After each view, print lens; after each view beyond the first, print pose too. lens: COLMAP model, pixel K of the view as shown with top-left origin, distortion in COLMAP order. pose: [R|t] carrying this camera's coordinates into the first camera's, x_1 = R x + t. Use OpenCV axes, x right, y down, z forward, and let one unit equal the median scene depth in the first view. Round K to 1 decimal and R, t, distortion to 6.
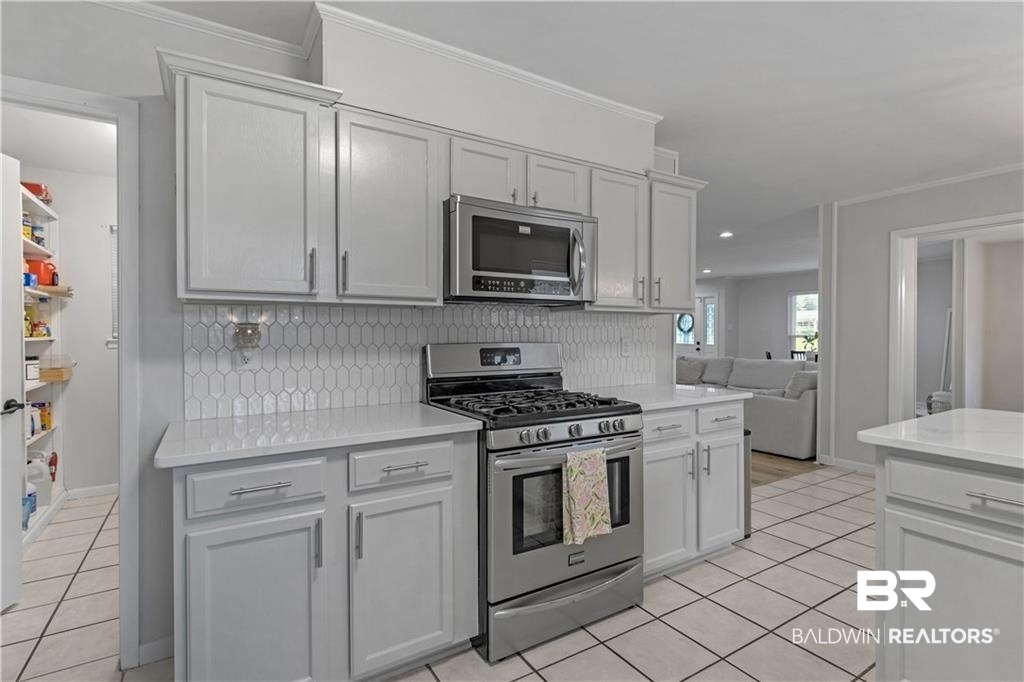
lens RADIAL K [[469.3, 0, 512.0], [0, 469.3, 341.0], [0, 0, 1]] dist [0.018398, 0.000264]
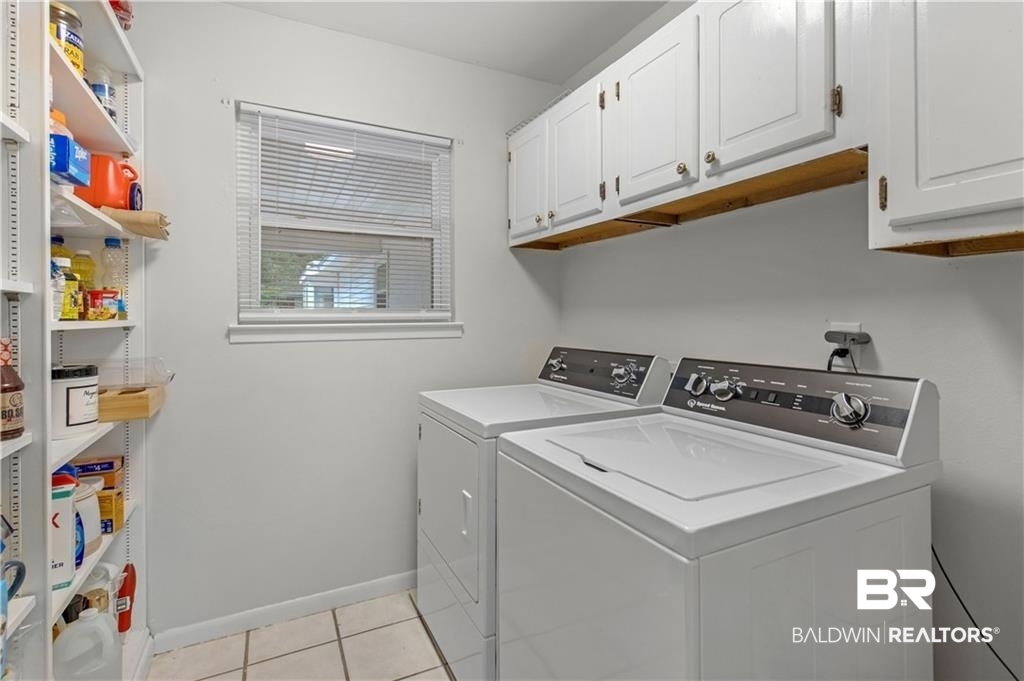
lens RADIAL K [[473.9, 0, 514.1], [0, 473.9, 320.7], [0, 0, 1]] dist [0.011265, -0.000117]
pose [[0.995011, 0.001353, -0.099758, -0.539967], [-0.002596, 0.999921, -0.012333, -0.003496], [0.099734, 0.012530, 0.994935, 0.571335]]
